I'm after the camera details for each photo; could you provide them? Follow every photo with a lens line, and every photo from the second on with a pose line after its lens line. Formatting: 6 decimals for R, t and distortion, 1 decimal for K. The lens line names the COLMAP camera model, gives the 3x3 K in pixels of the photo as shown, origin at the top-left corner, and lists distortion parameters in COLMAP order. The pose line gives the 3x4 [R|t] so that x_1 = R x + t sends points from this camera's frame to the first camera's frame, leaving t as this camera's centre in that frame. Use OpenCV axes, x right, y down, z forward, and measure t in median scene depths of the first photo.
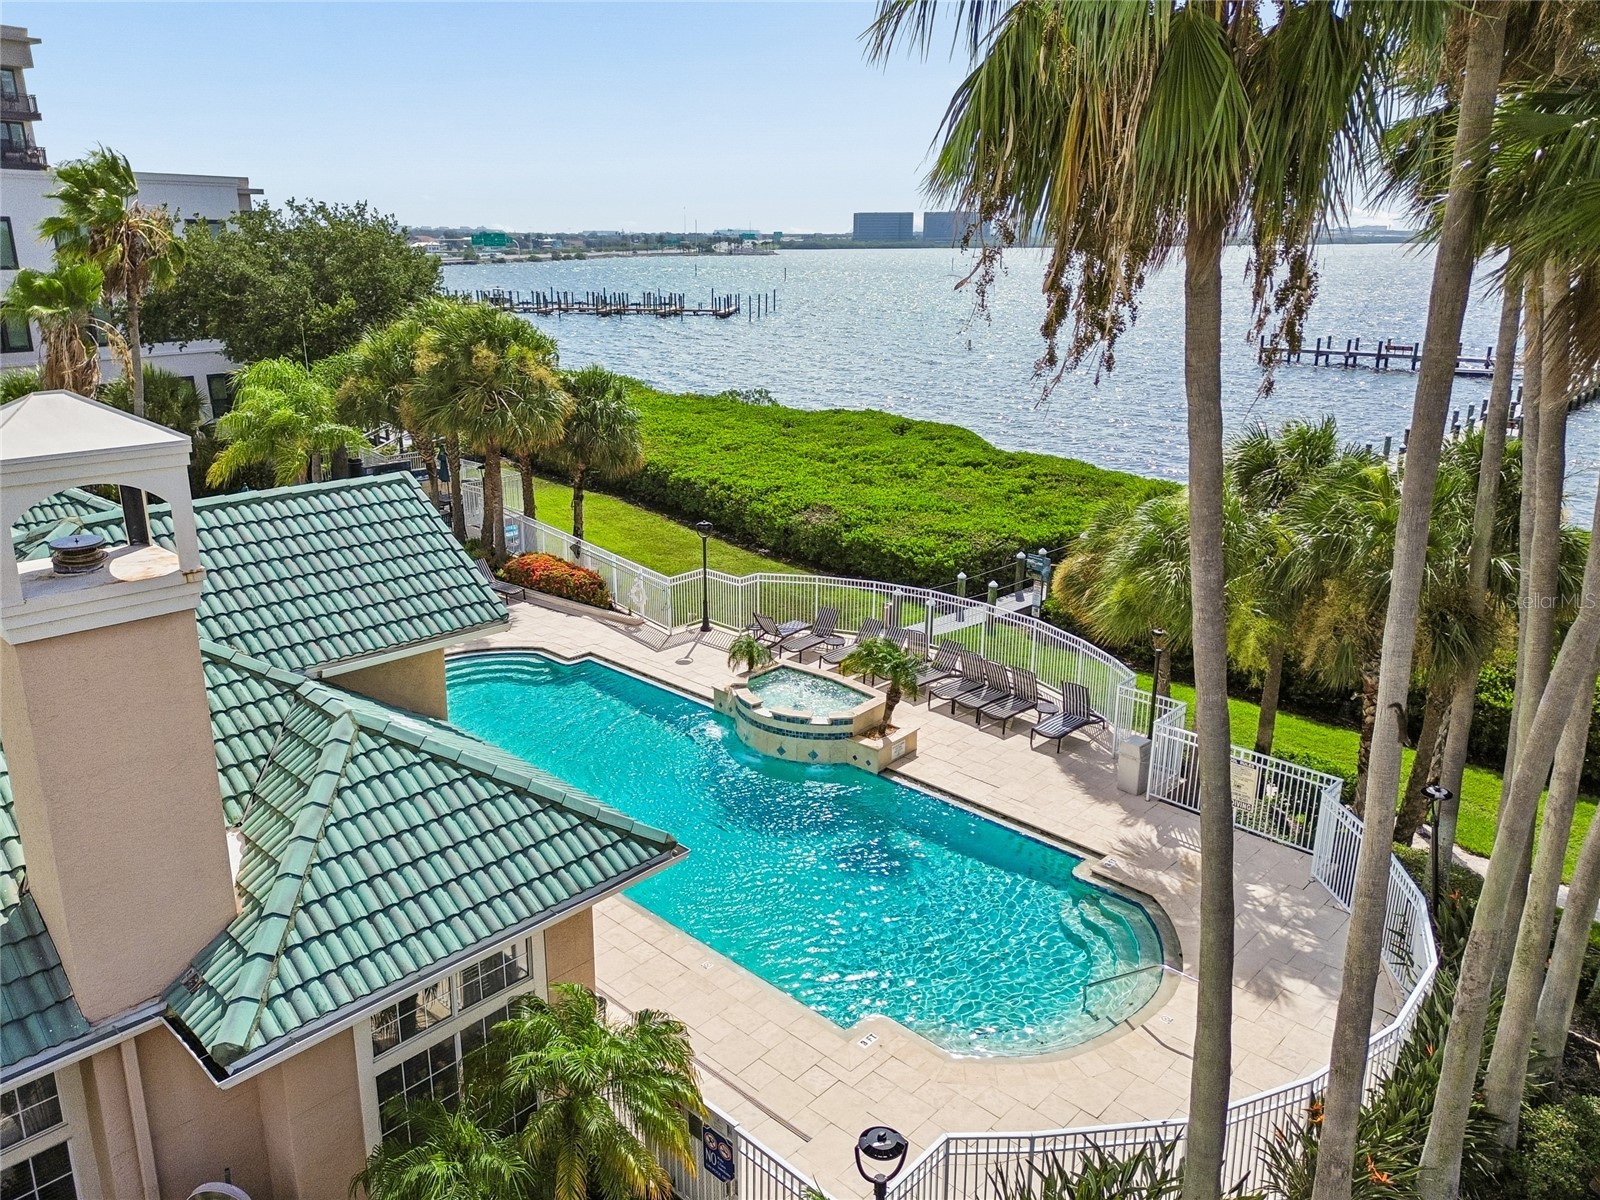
lens RADIAL K [[1144.5, 0, 800.0], [0, 1144.5, 600.0], [0, 0, 1]] dist [0.073966, -0.068037]
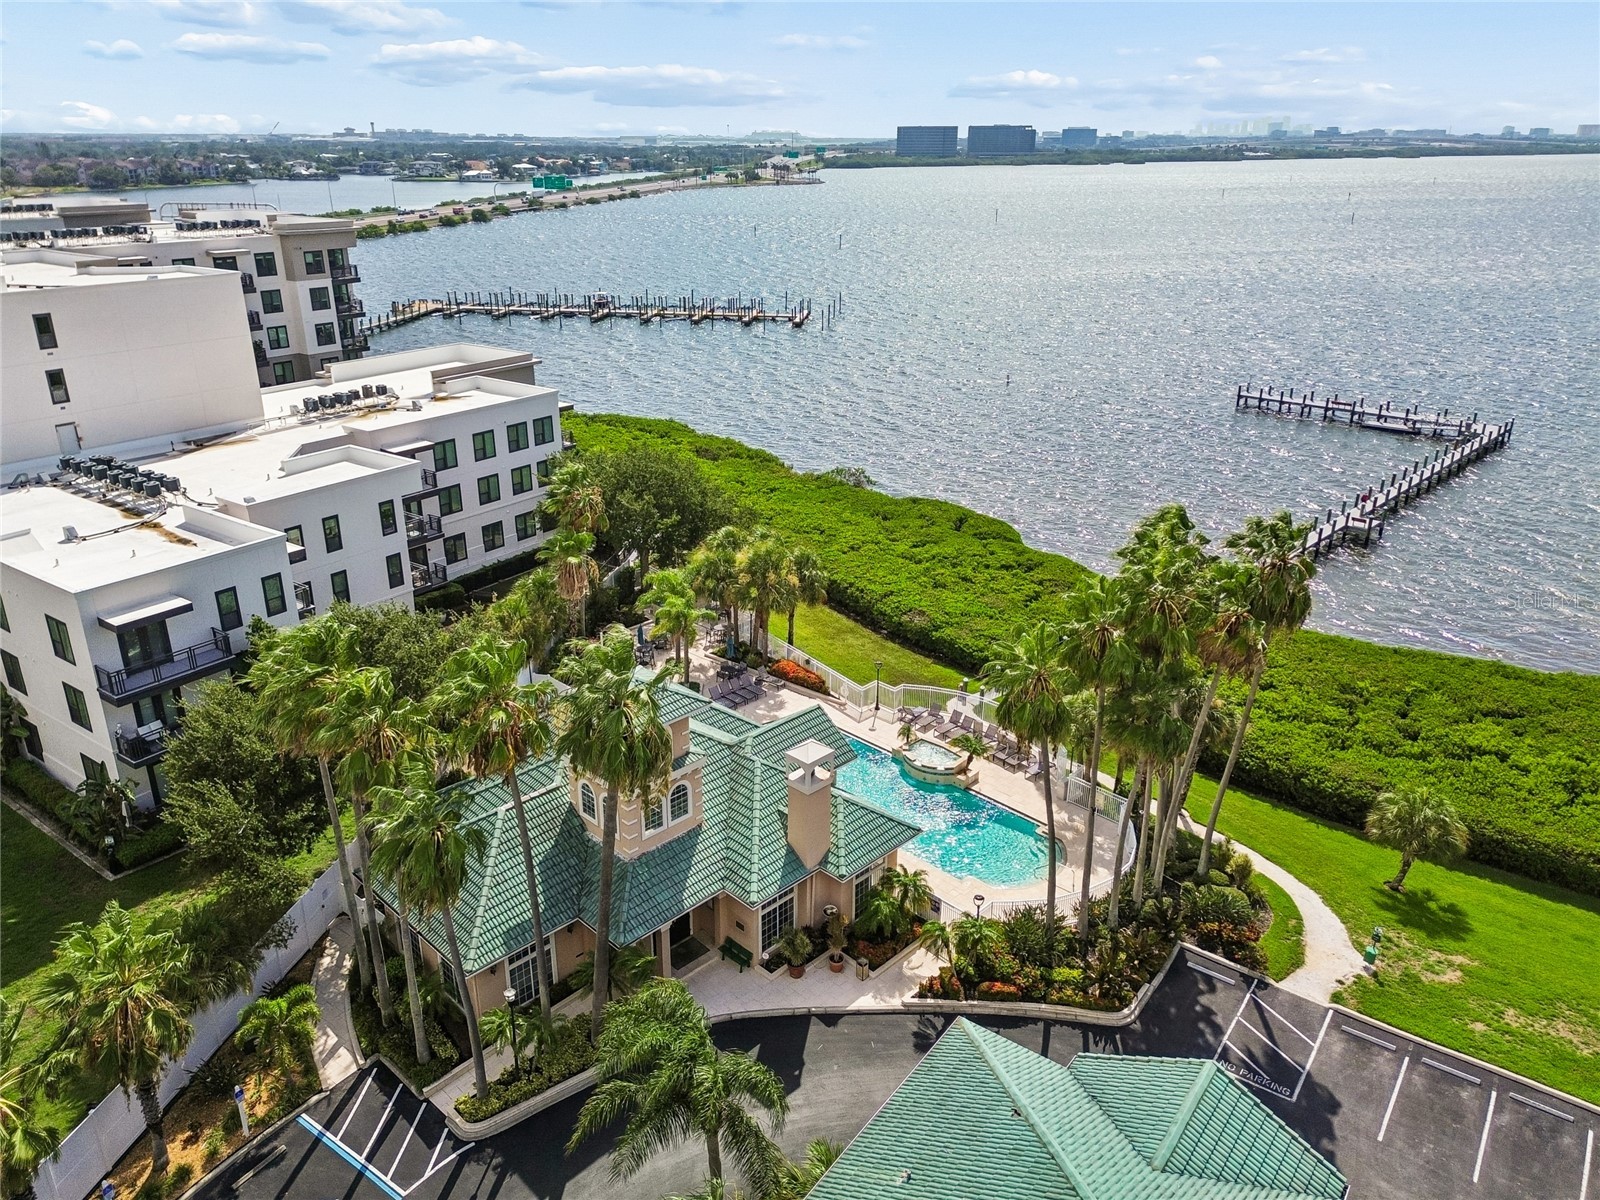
lens RADIAL K [[1144.5, 0, 800.0], [0, 1144.5, 600.0], [0, 0, 1]] dist [0.073966, -0.068037]
pose [[0.999504, 0.005630, -0.030999, -0.165352], [-0.003141, 0.996809, 0.079766, -0.355914], [0.031349, -0.079629, 0.996331, -1.149943]]
